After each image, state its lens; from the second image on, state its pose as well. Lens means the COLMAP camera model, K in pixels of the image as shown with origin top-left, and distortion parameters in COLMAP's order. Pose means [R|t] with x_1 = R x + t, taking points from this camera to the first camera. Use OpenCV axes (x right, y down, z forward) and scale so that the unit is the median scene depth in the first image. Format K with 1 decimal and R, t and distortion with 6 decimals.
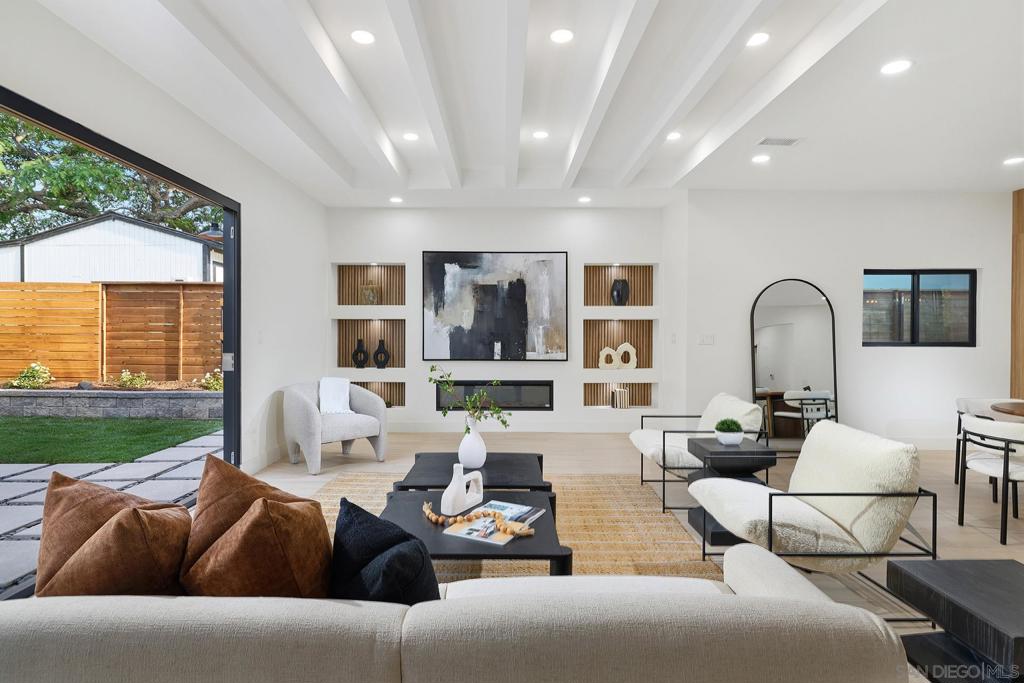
lens RADIAL K [[525.3, 0, 507.3], [0, 525.3, 337.2], [0, 0, 1]] dist [-0.006910, -0.000115]
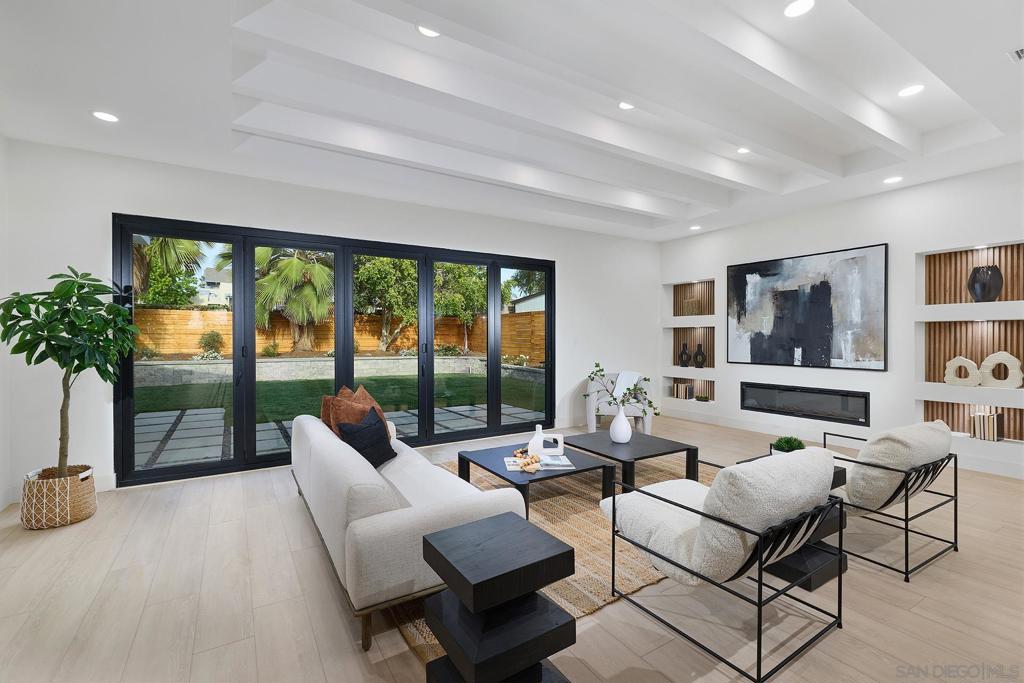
lens RADIAL K [[449.2, 0, 507.1], [0, 449.2, 340.2], [0, 0, 1]] dist [0.000896, -0.000002]
pose [[0.521532, 0.003282, -0.853225, 0.416820], [-0.002792, 0.999994, 0.002140, -0.005154], [0.853227, 0.001266, 0.521538, 0.091894]]
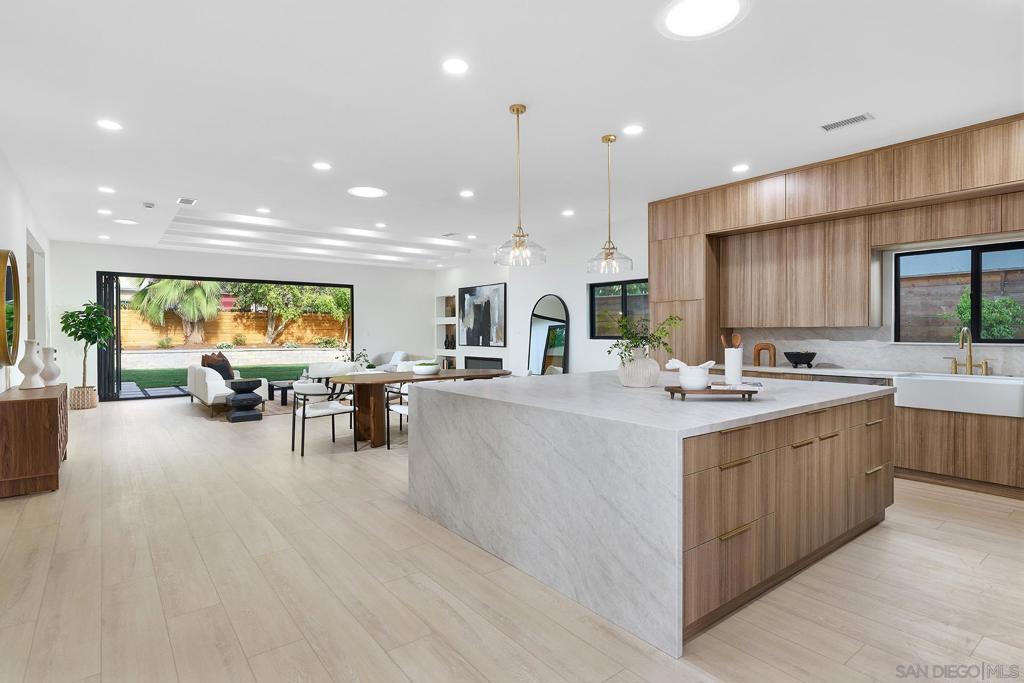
lens RADIAL K [[525.3, 0, 513.0], [0, 525.3, 340.3], [0, 0, 1]] dist [-0.006910, -0.000115]
pose [[0.618724, 0.007925, -0.785569, 1.467356], [-0.000481, 0.999953, 0.009709, 0.006822], [0.785609, -0.005630, 0.618698, -0.030893]]
